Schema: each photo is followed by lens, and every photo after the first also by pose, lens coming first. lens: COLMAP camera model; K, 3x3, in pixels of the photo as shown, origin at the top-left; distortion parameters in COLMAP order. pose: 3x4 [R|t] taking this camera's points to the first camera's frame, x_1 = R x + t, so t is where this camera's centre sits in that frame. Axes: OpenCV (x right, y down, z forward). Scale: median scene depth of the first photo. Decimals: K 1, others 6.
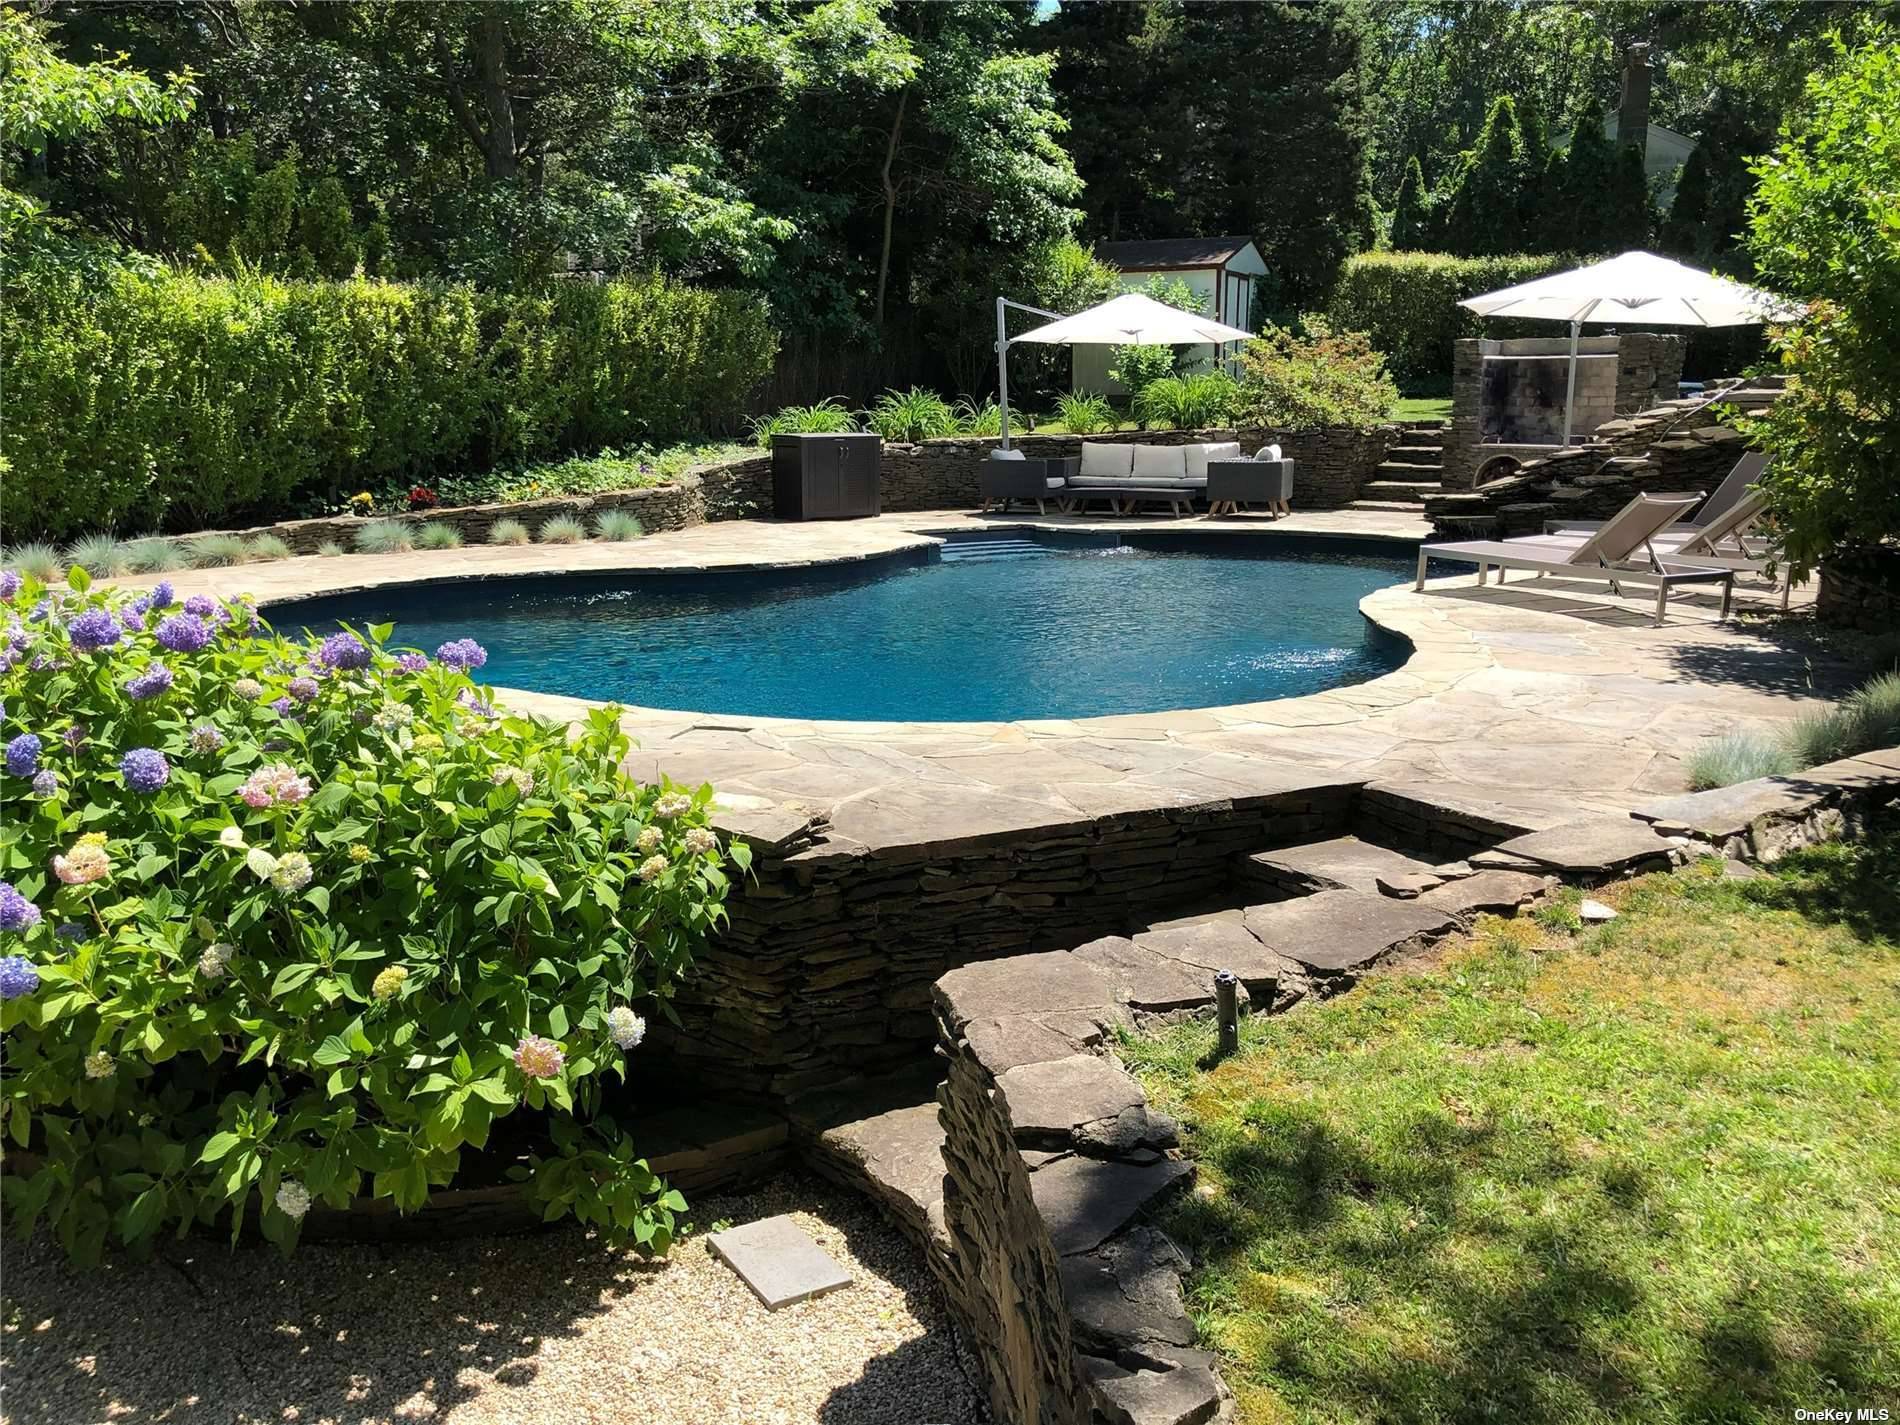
lens RADIAL K [[1433.2, 0, 950.0], [0, 1433.2, 712.5], [0, 0, 1]] dist [-0.005423, 0.002590]
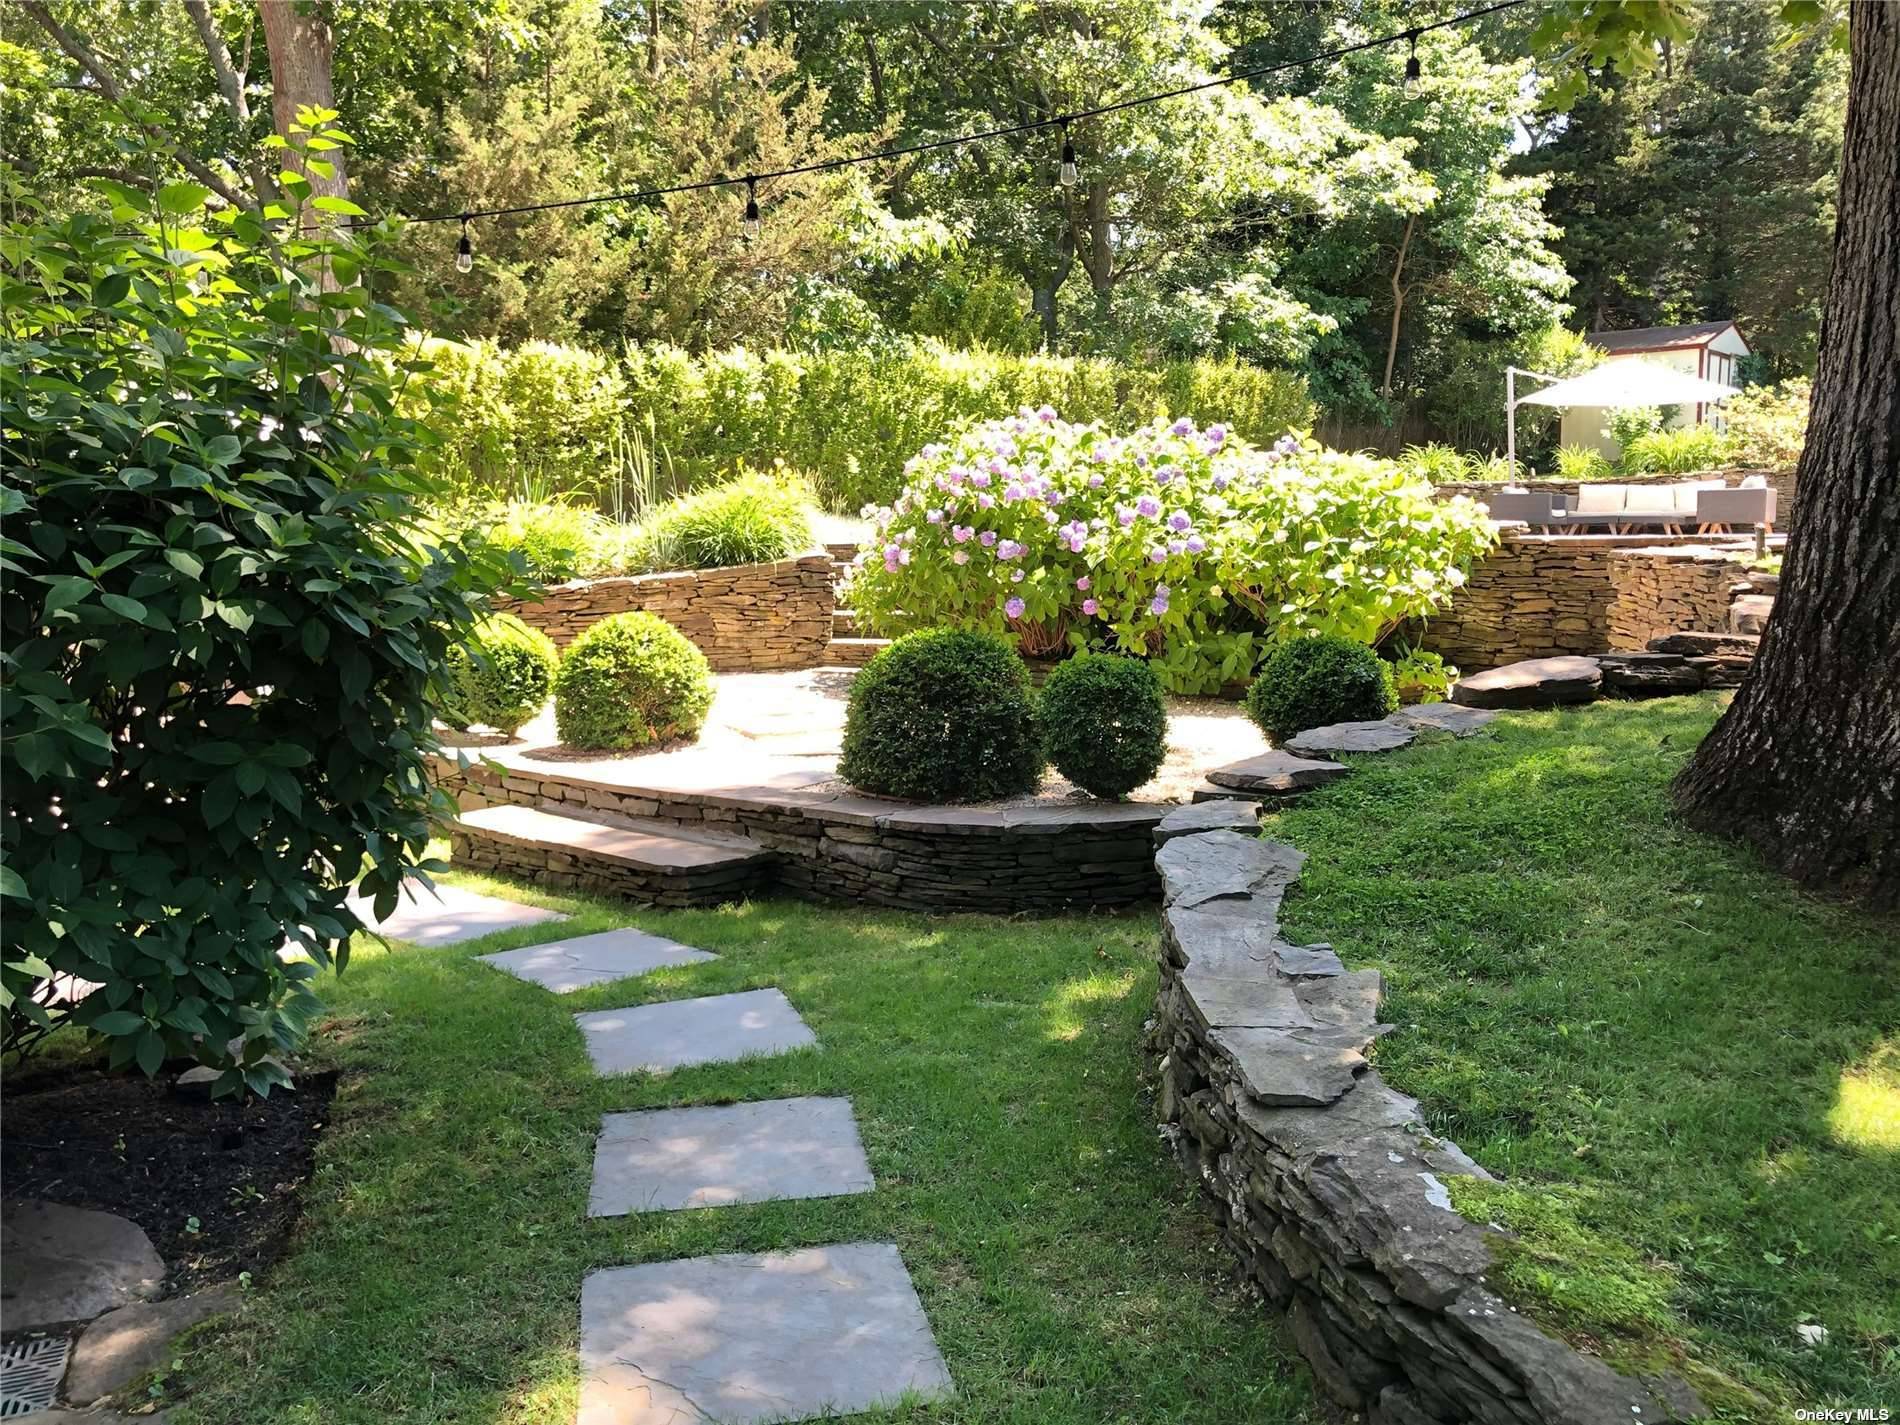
lens RADIAL K [[1477.3, 0, 950.0], [0, 1477.3, 712.5], [0, 0, 1]] dist [-0.003184, -0.008292]
pose [[0.962977, 0.027316, -0.268195, -0.074468], [-0.055142, 0.993778, -0.096775, 0.142124], [0.263883, 0.107981, 0.958492, -0.282529]]
